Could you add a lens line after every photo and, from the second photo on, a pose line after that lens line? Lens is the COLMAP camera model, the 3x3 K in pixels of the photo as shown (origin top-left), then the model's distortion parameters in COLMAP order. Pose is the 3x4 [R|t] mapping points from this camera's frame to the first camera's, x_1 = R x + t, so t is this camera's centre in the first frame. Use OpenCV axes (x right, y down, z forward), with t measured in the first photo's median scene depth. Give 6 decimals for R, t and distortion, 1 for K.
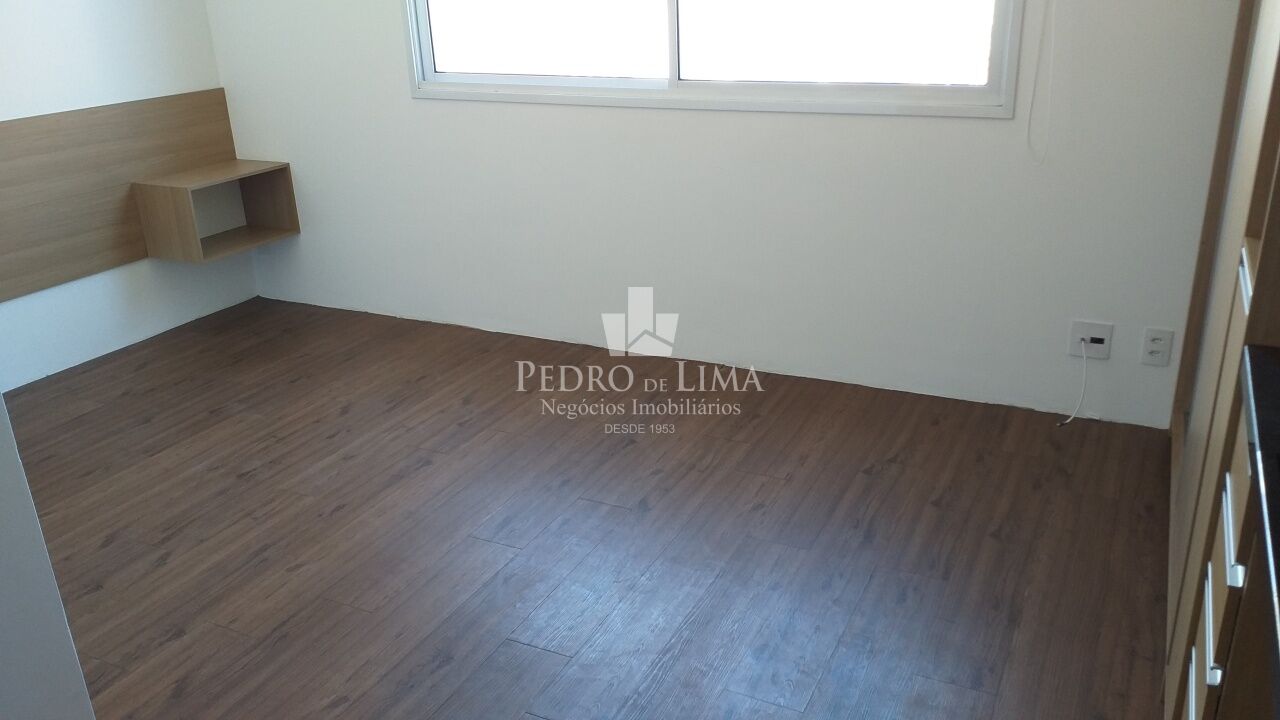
lens RADIAL K [[1032.2, 0, 652.1], [0, 1032.2, 363.2], [0, 0, 1]] dist [0.014484, -0.001654]
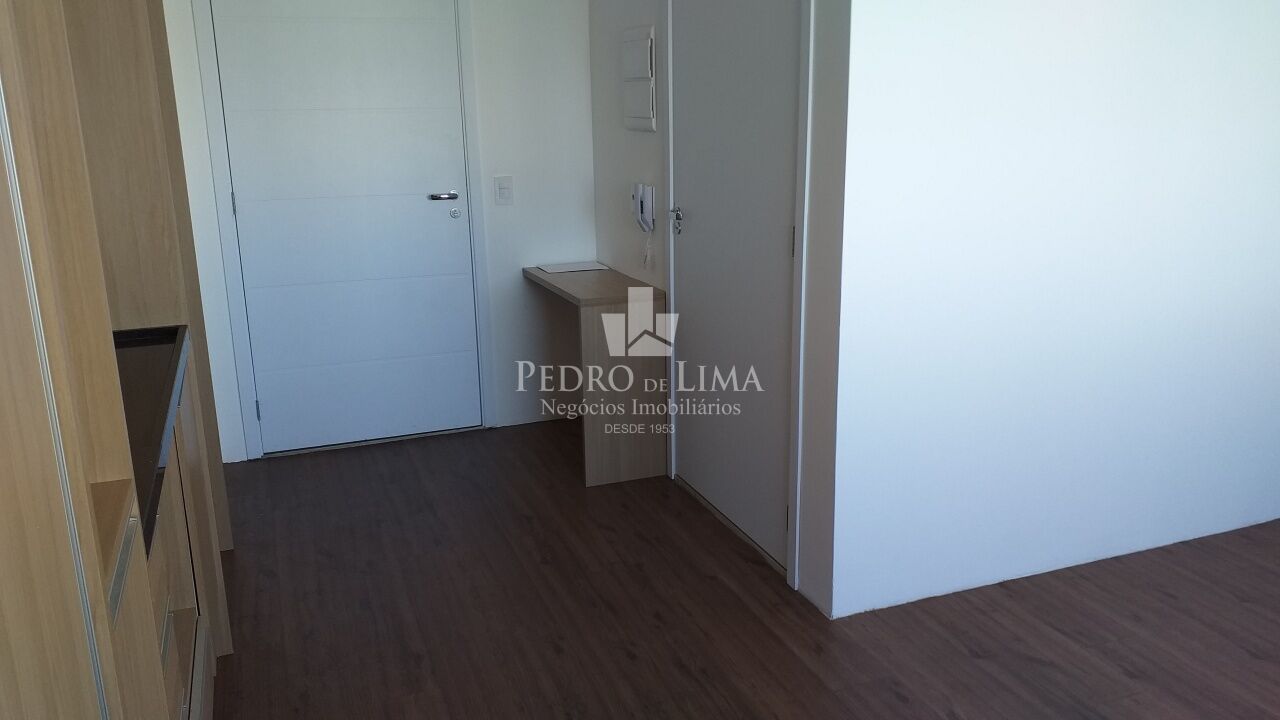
lens RADIAL K [[1018.6, 0, 663.9], [0, 1018.6, 360.6], [0, 0, 1]] dist [0.000180, -0.012327]
pose [[-0.682399, 0.229762, -0.693931, 0.531024], [-0.223836, 0.838034, 0.497591, -0.428553], [0.695866, 0.494882, -0.520445, 1.065753]]
